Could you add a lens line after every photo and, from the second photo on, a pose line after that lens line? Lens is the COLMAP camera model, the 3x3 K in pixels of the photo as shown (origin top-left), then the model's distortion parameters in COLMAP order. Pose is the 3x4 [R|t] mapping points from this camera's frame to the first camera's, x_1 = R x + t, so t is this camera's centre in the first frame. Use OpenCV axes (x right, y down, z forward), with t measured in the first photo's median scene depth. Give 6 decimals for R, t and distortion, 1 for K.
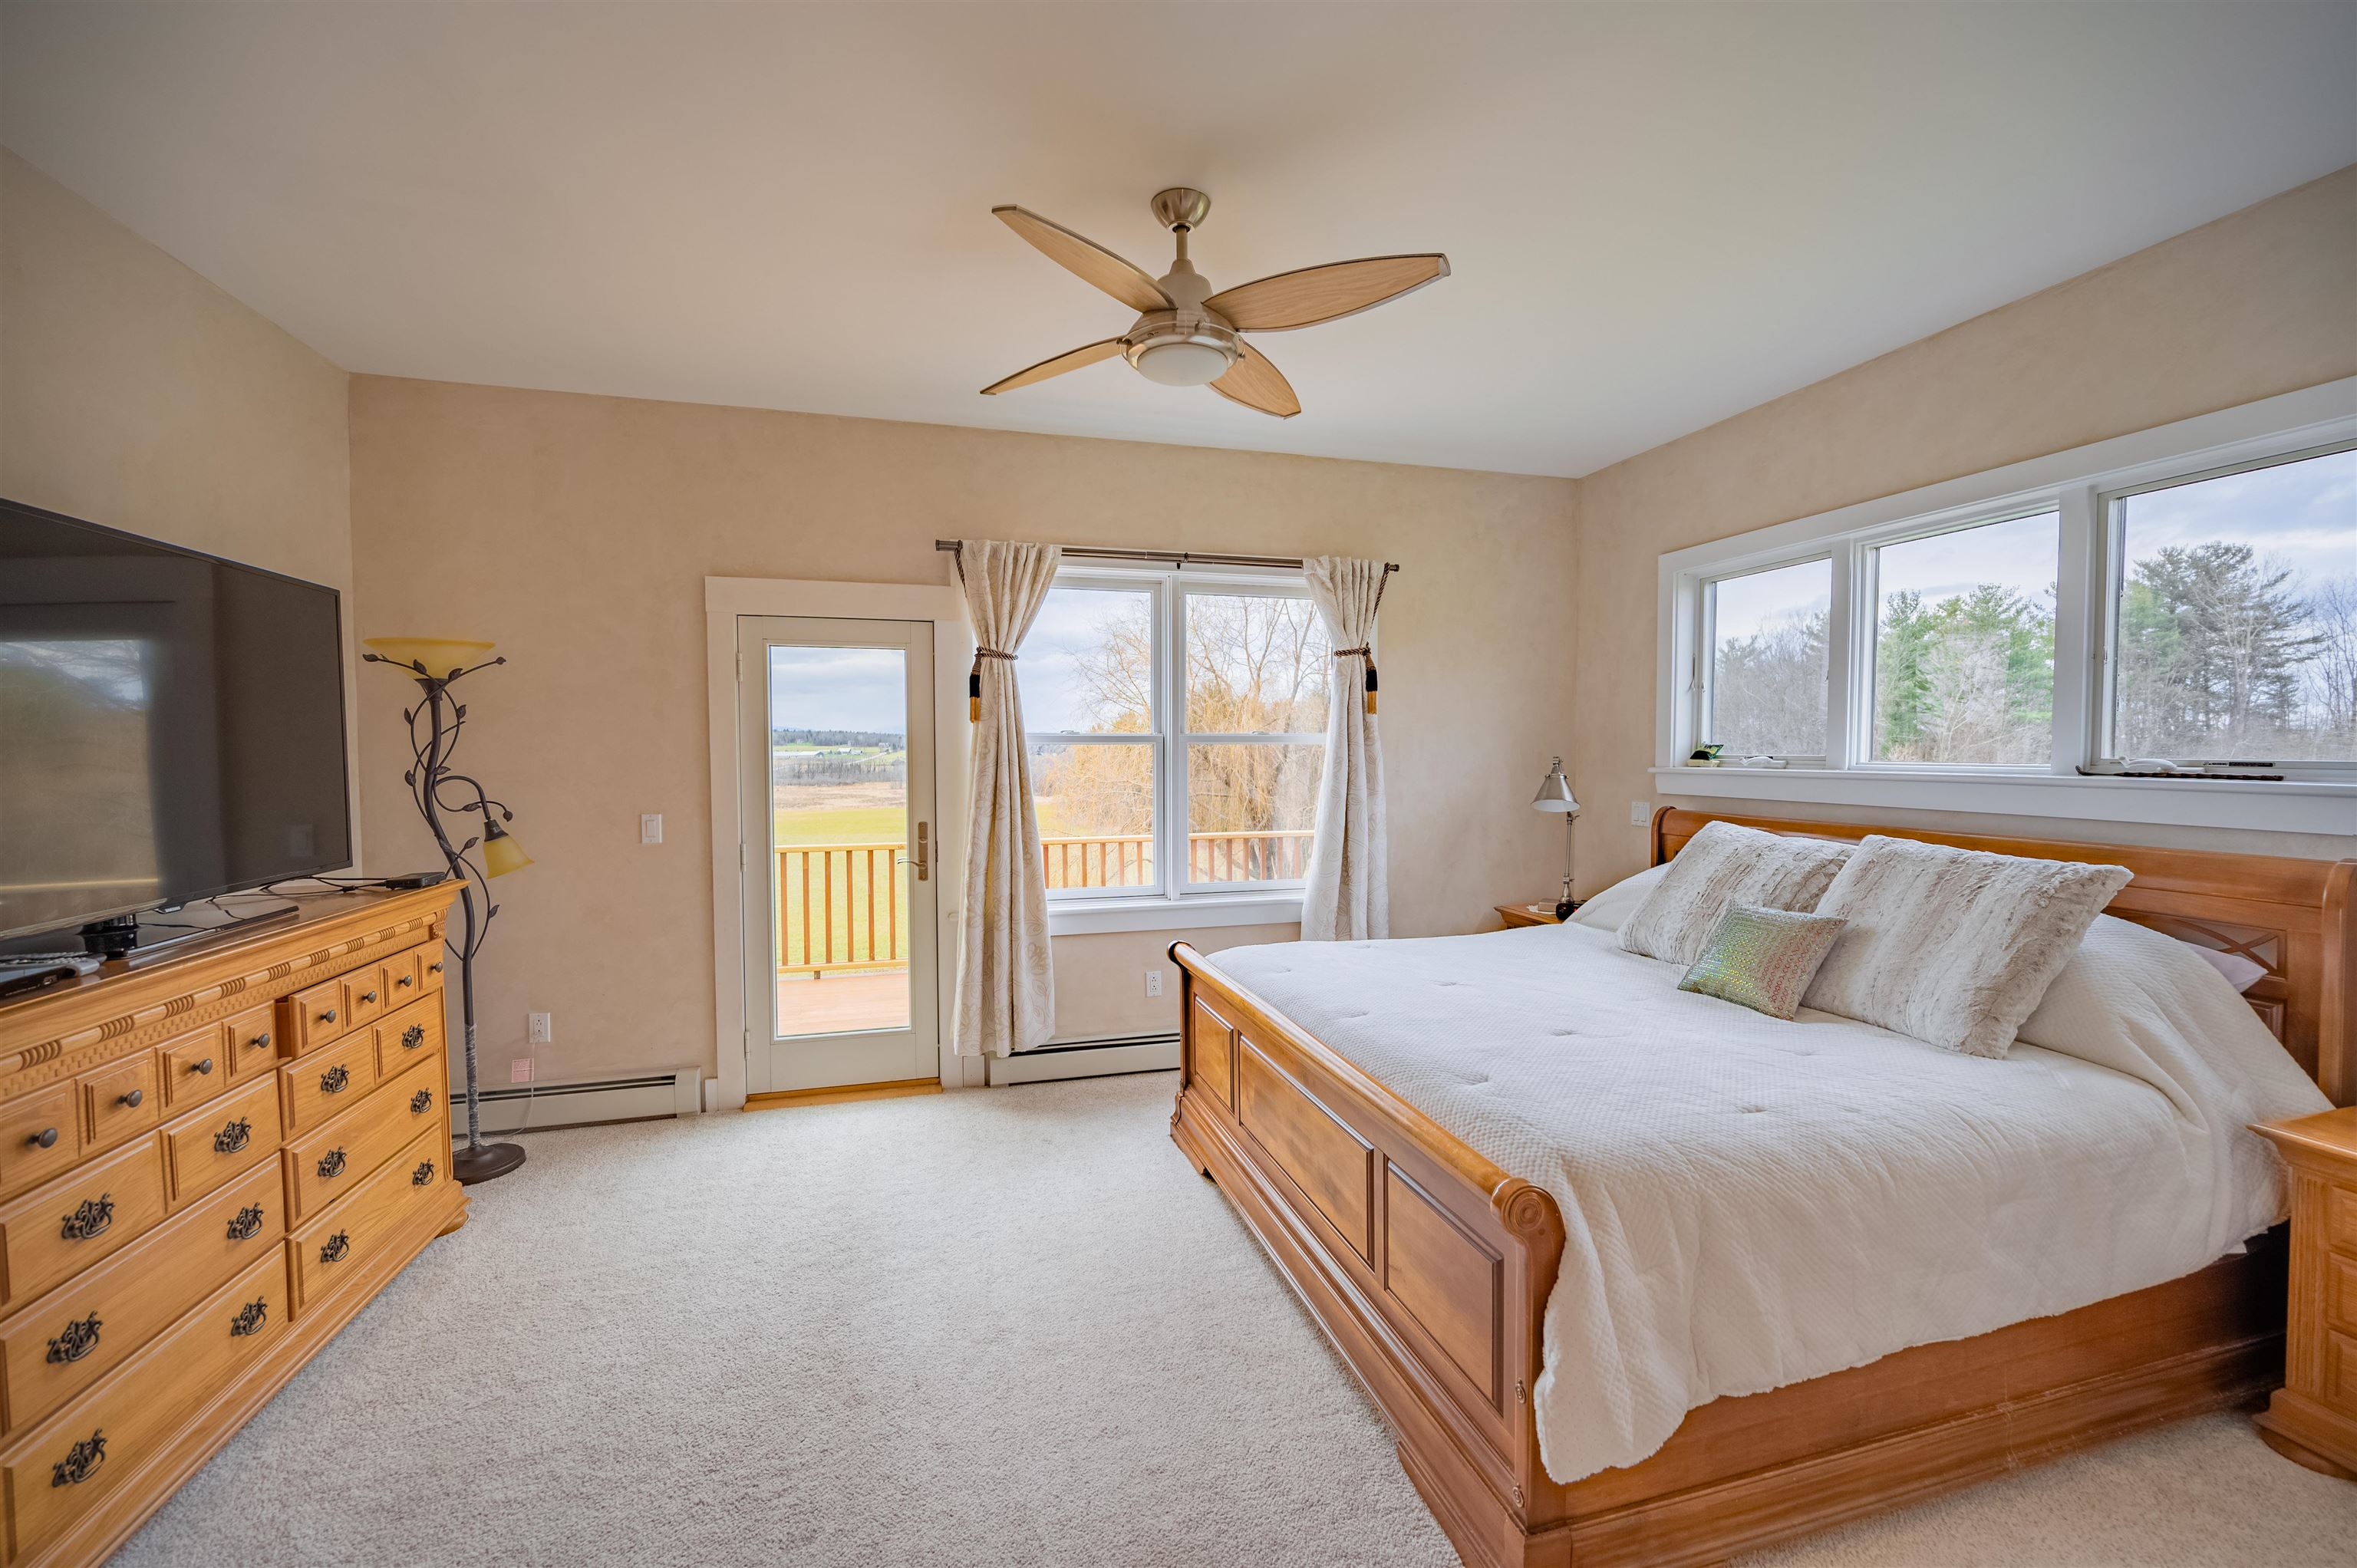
lens RADIAL K [[934.5, 0, 1178.5], [0, 934.5, 784.0], [0, 0, 1]] dist [-0.001458, 0.000371]
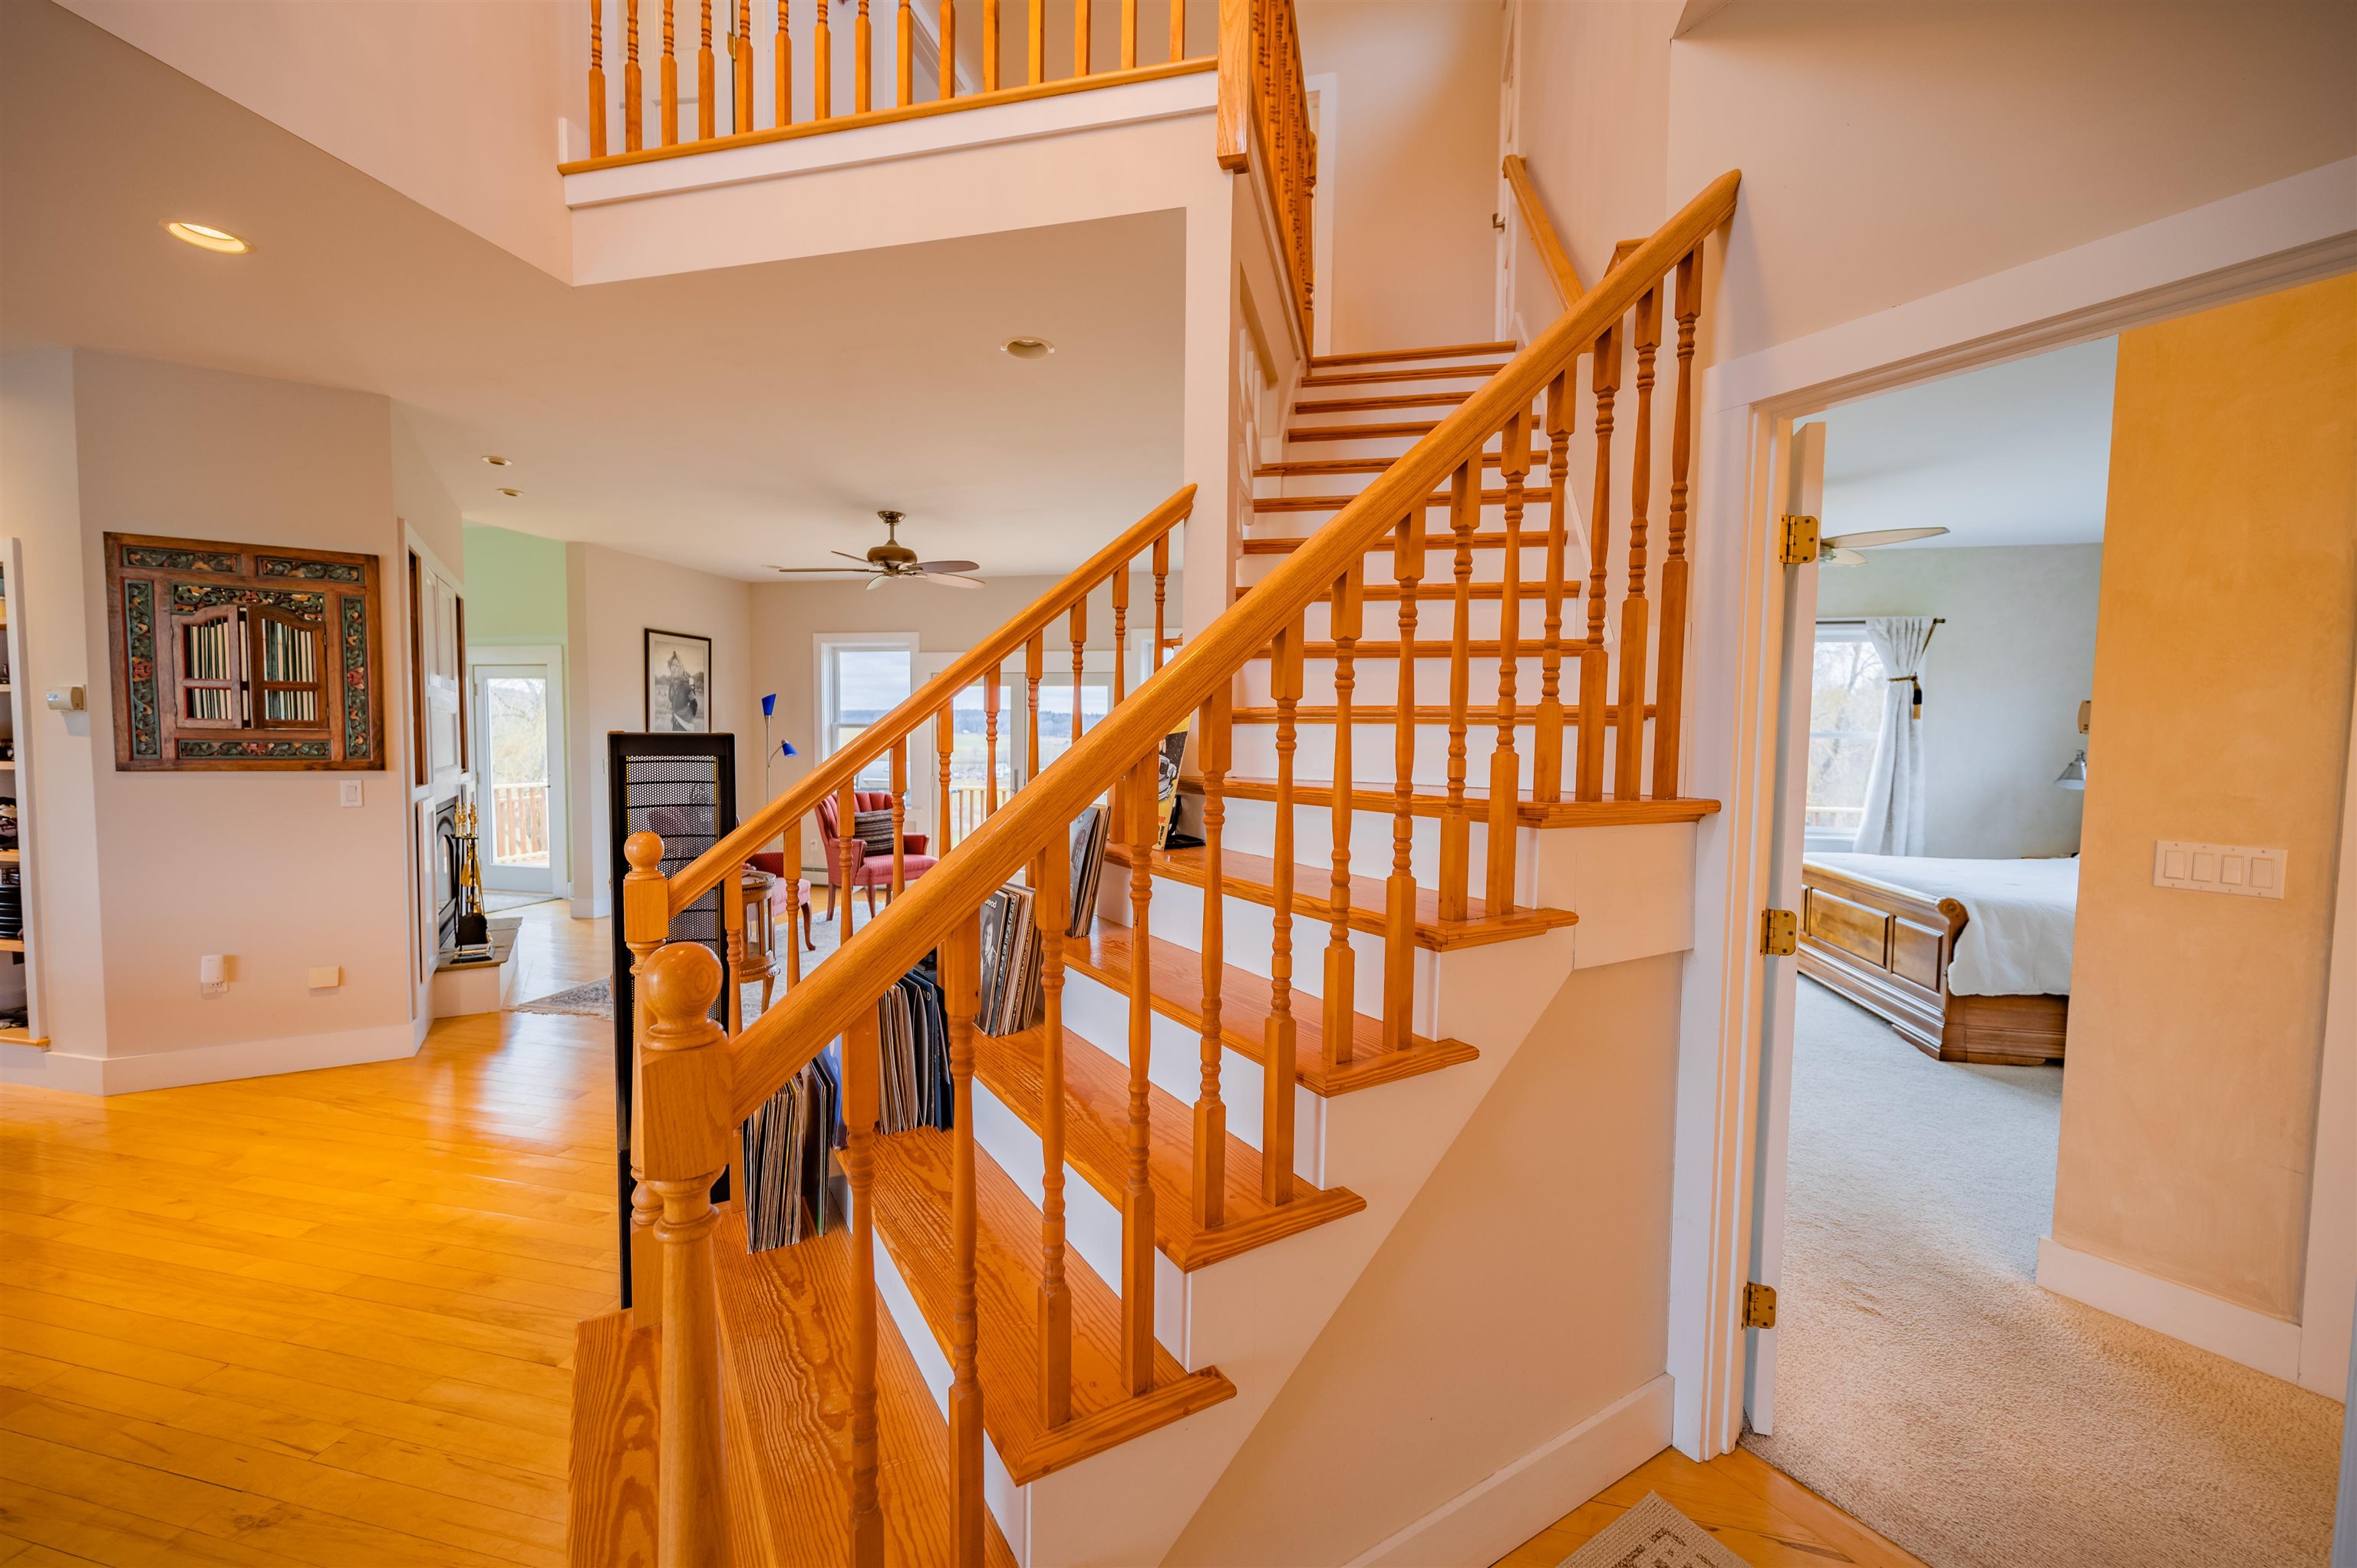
lens RADIAL K [[934.5, 0, 1178.5], [0, 934.5, 784.0], [0, 0, 1]] dist [-0.001458, 0.000371]
pose [[0.878739, 0.040945, -0.475543, -0.121471], [-0.035286, 0.999160, 0.020825, 0.040670], [0.475997, -0.001520, 0.879446, -0.908983]]
